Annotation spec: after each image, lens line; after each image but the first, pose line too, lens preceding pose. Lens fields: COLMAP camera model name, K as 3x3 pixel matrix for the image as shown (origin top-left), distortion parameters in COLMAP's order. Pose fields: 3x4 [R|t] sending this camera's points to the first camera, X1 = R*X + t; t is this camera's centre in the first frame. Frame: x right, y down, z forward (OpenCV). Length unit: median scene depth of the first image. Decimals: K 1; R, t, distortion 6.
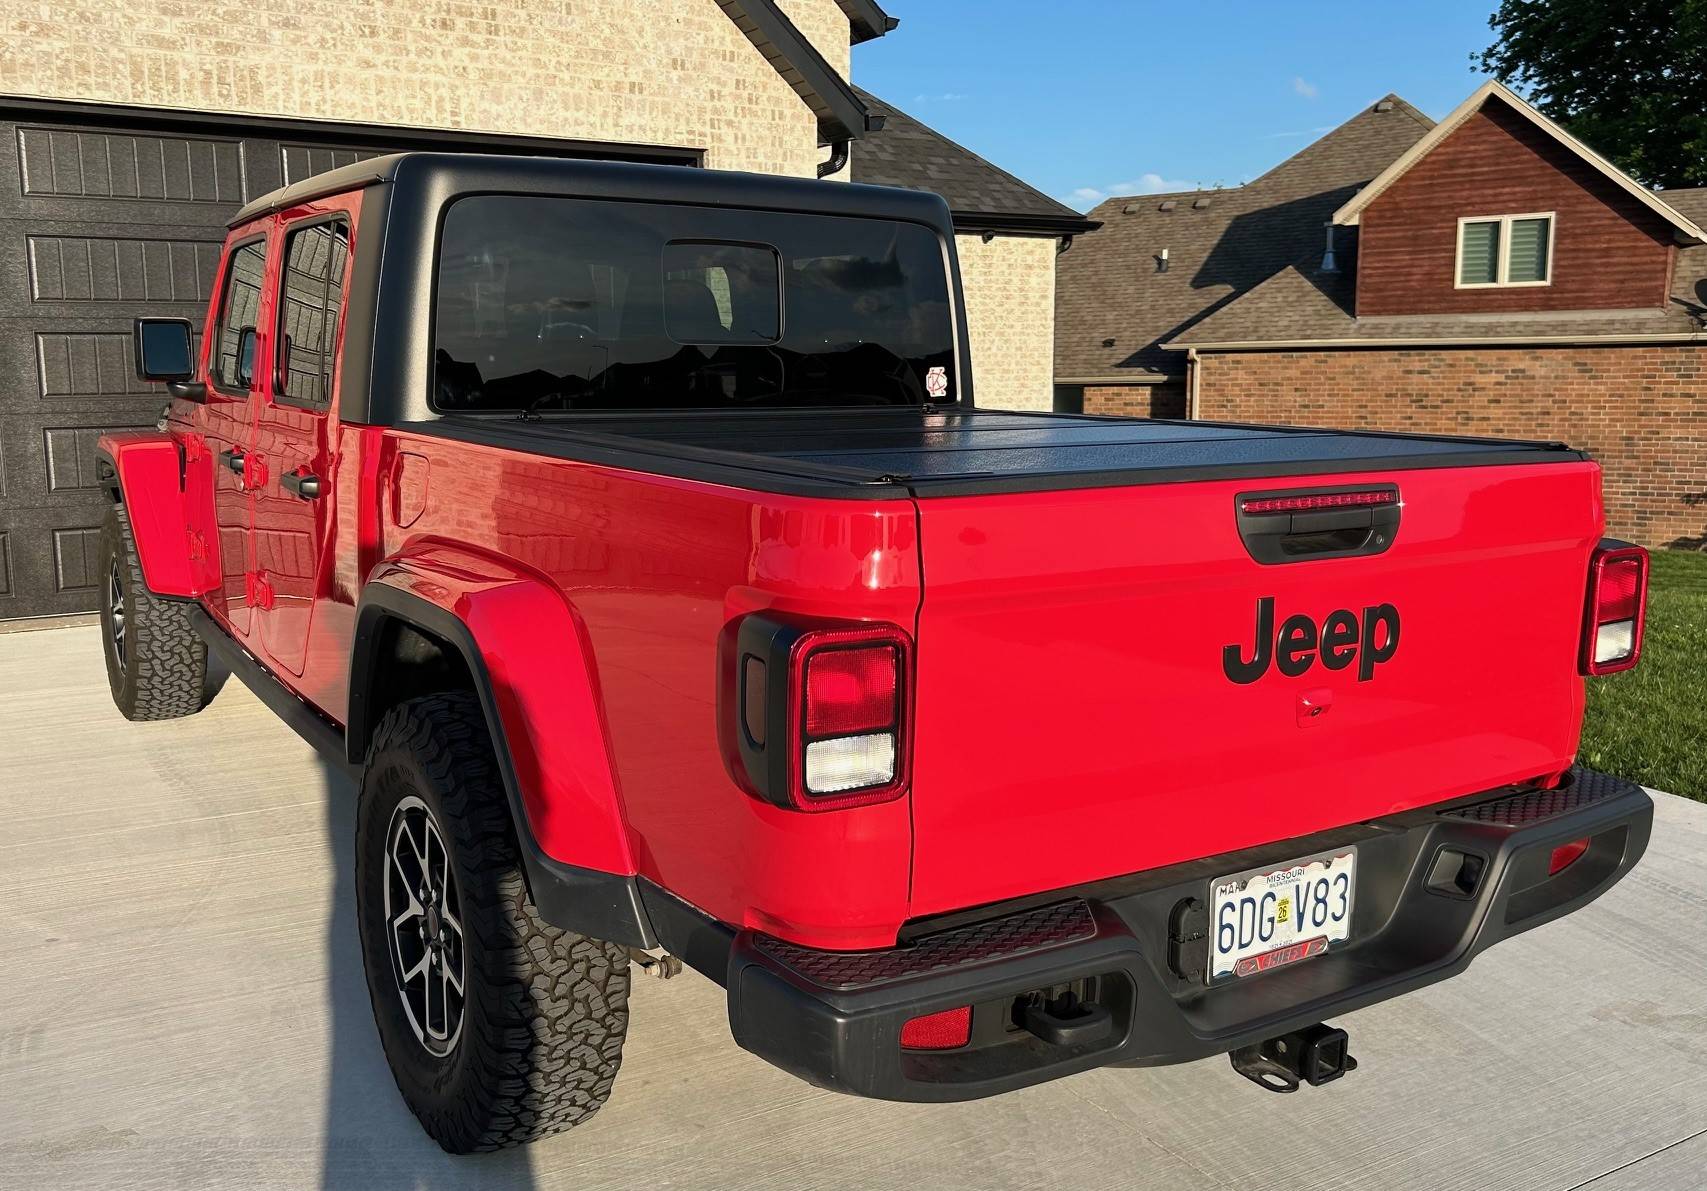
lens RADIAL K [[1522.8, 0, 795.8], [0, 1522.8, 592.0], [0, 0, 1]] dist [0.008293, 0.015675]
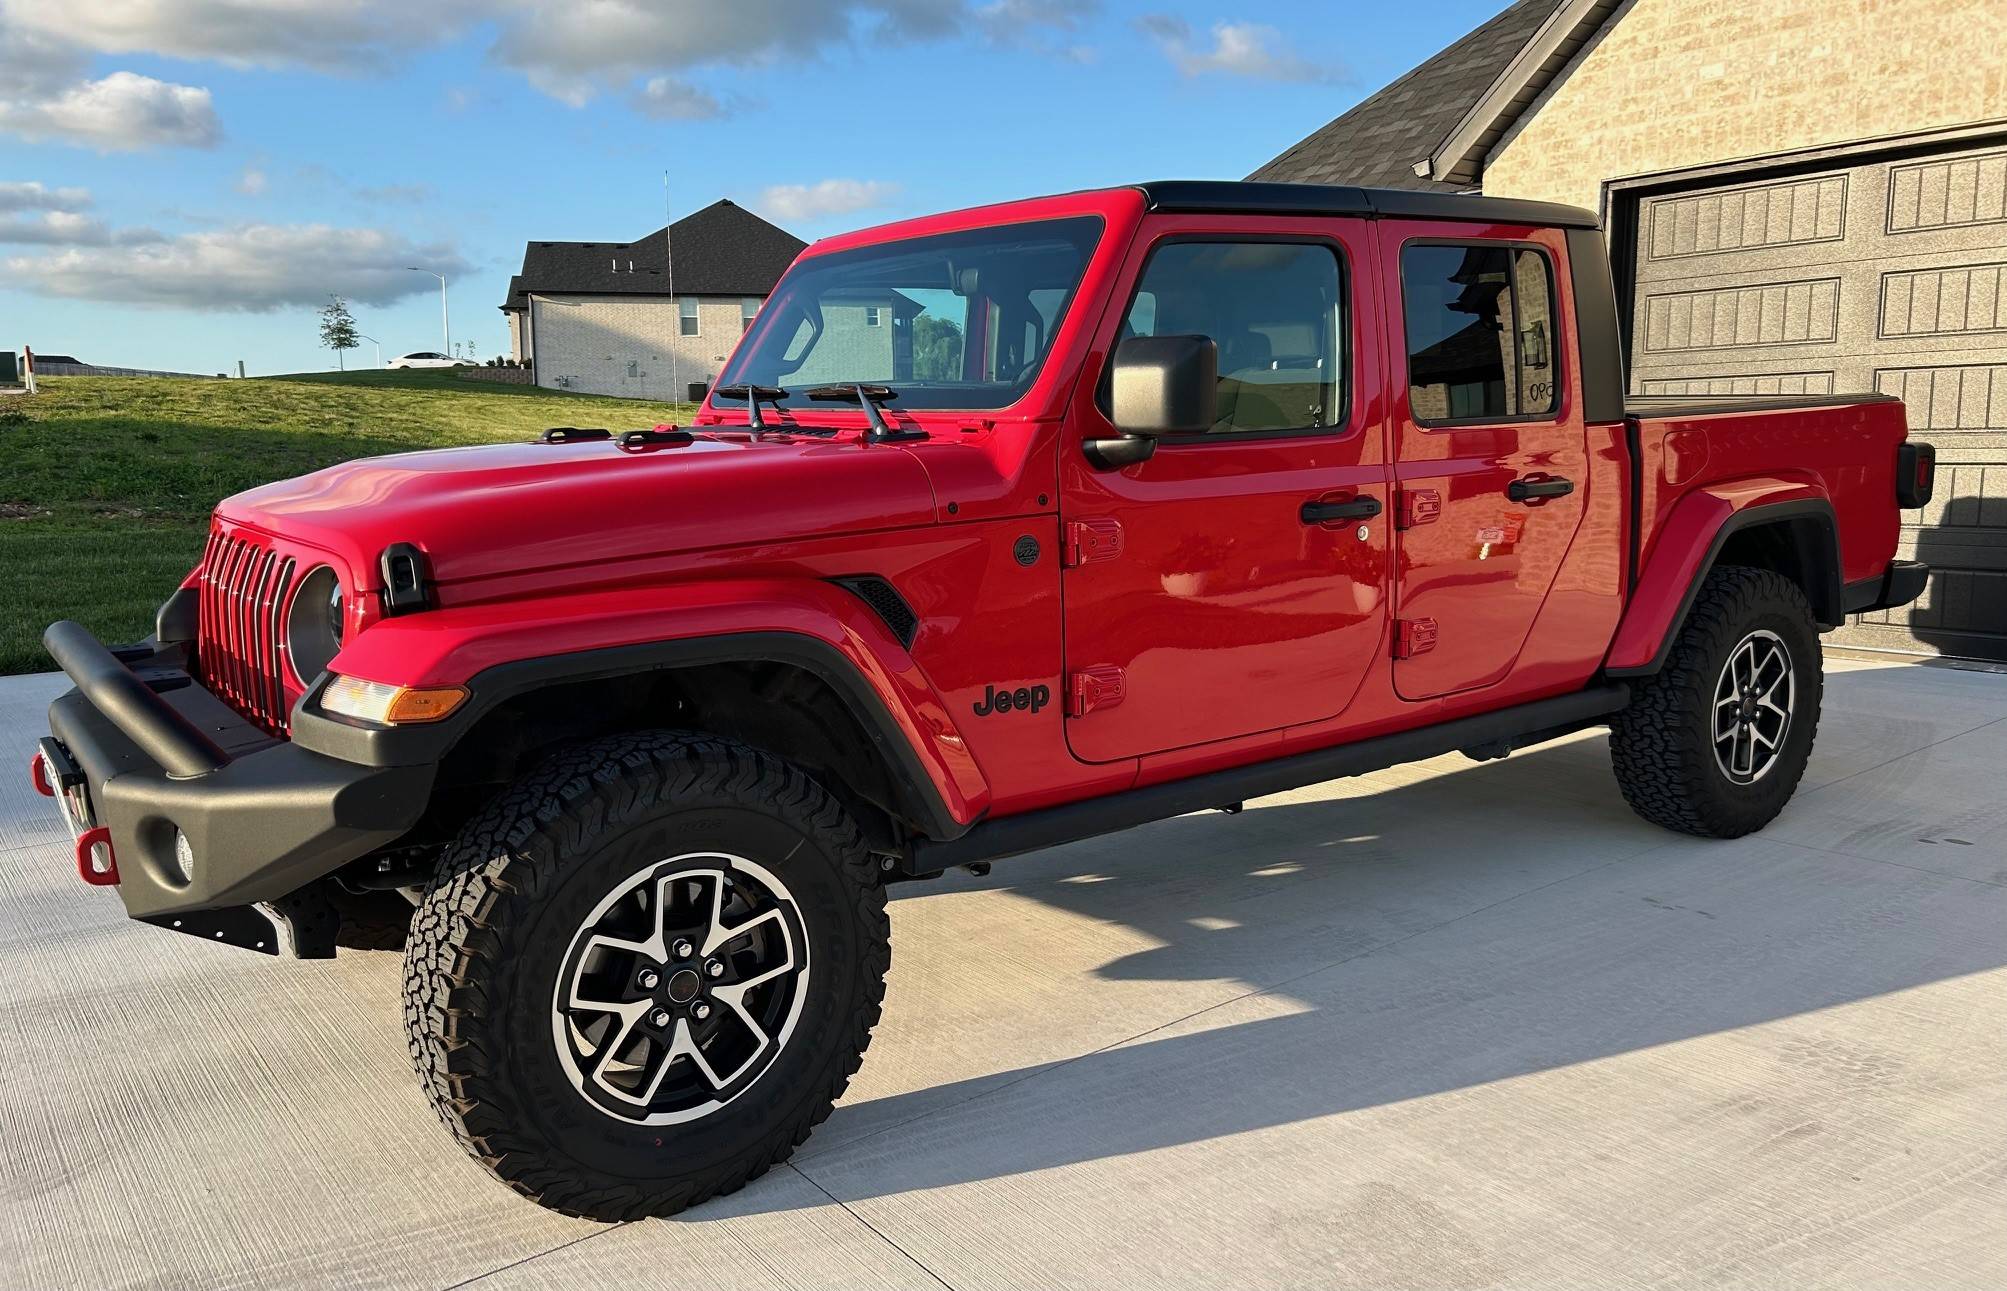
lens RADIAL K [[1519.9, 0, 985.6], [0, 1519.9, 668.0], [0, 0, 1]] dist [0.054914, -0.067107]
pose [[0.094742, 0.148236, -0.984403, 0.442055], [-0.139306, 0.981096, 0.134330, -0.026308], [0.985707, 0.124407, 0.113601, 0.294329]]
